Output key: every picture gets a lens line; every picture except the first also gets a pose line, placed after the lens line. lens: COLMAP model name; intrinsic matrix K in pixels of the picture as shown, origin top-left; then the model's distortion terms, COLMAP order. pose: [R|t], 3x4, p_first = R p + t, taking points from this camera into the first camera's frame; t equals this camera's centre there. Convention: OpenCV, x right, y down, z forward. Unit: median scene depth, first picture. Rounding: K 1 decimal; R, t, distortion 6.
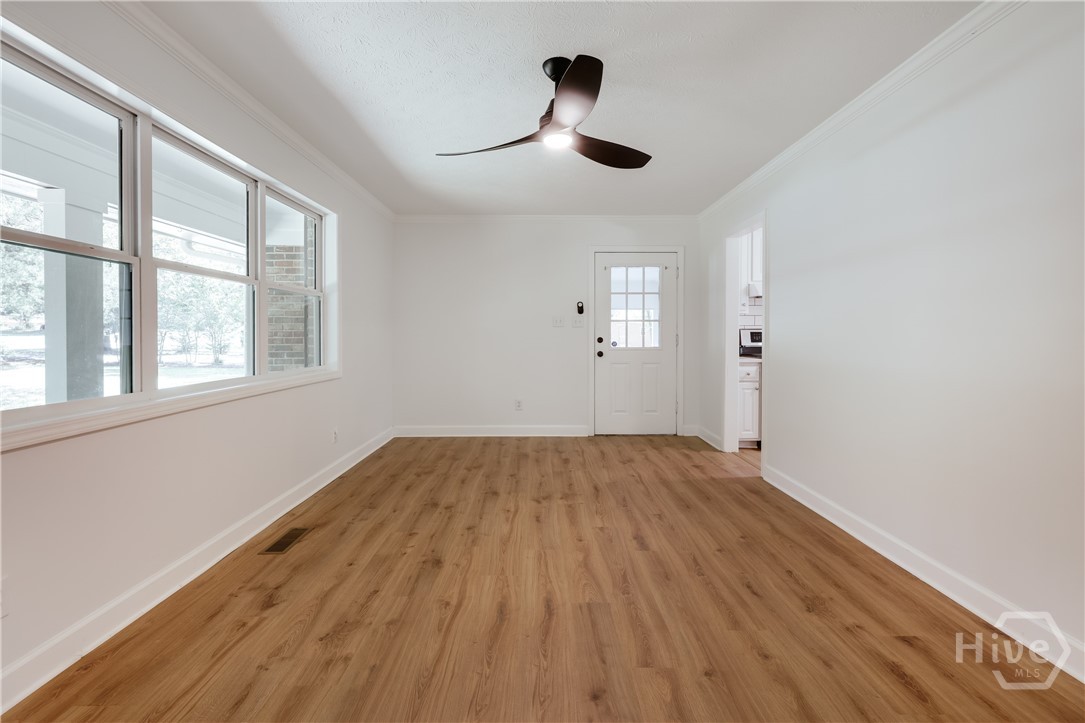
lens RADIAL K [[491.6, 0, 550.3], [0, 491.6, 344.4], [0, 0, 1]] dist [0.000232, -0.000216]
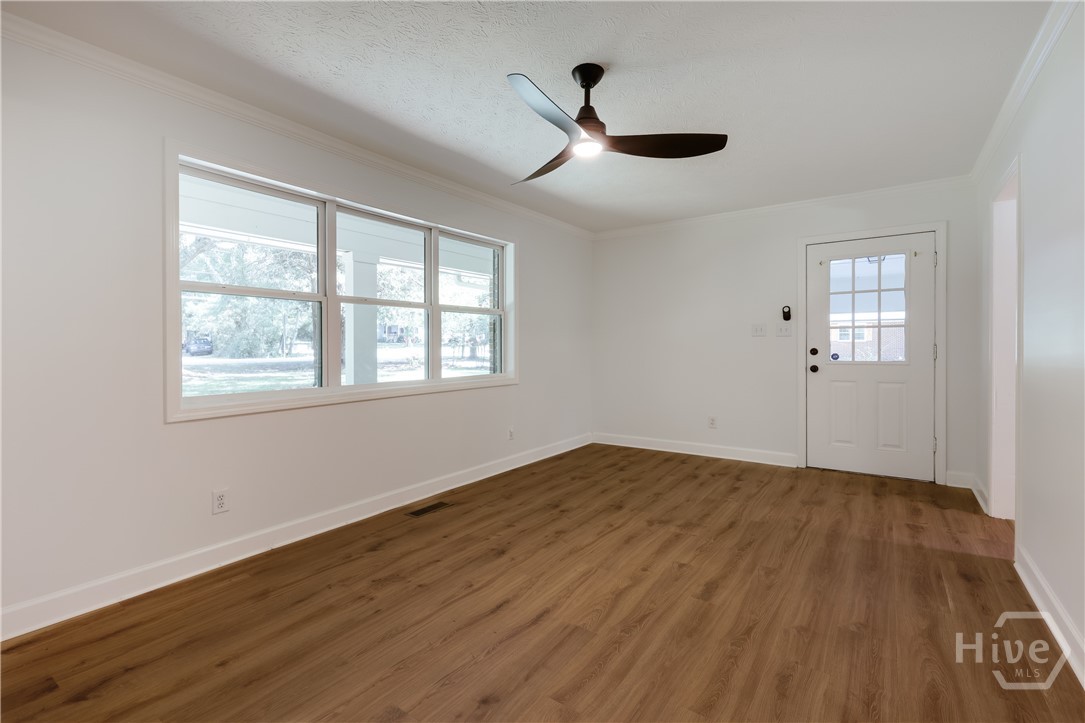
lens RADIAL K [[499.3, 0, 541.4], [0, 499.3, 352.8], [0, 0, 1]] dist [-0.000237, -0.000132]
pose [[0.804865, 0.003785, -0.593446, 0.473836], [-0.005767, 0.999982, -0.001444, -0.006591], [0.593430, 0.004584, 0.804872, 0.133286]]
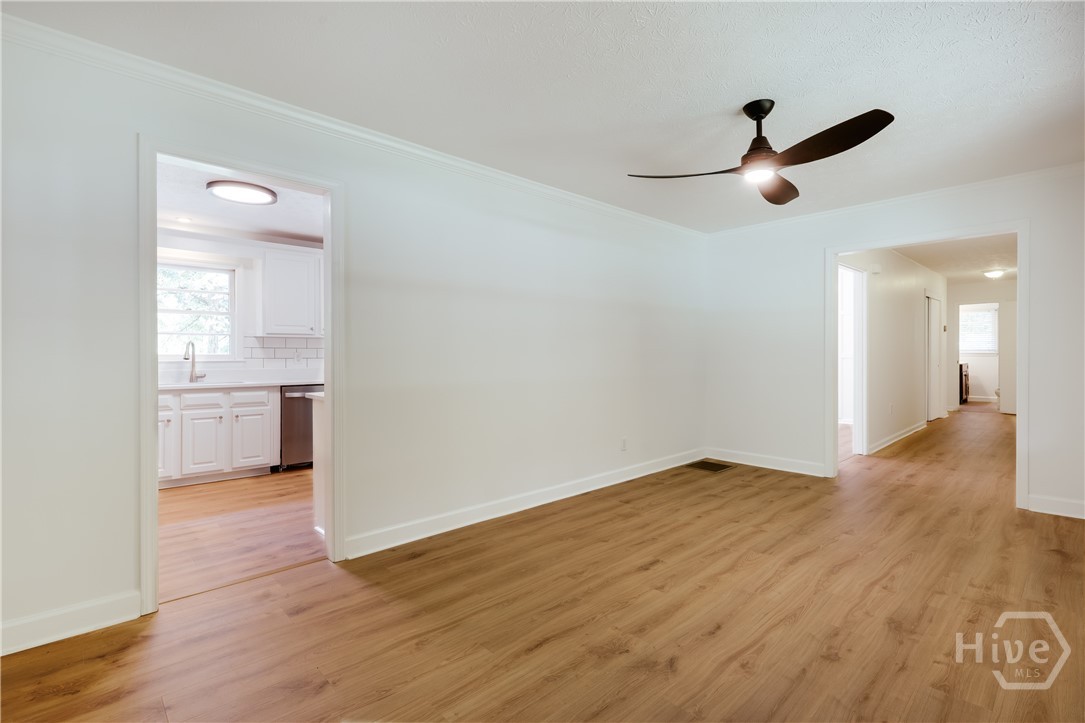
lens RADIAL K [[499.3, 0, 541.4], [0, 499.3, 352.8], [0, 0, 1]] dist [-0.000237, -0.000132]
pose [[-0.660889, 0.006502, 0.750456, -0.440864], [0.020750, 0.999738, 0.009612, -0.041309], [-0.750197, 0.021925, -0.660851, 1.863830]]
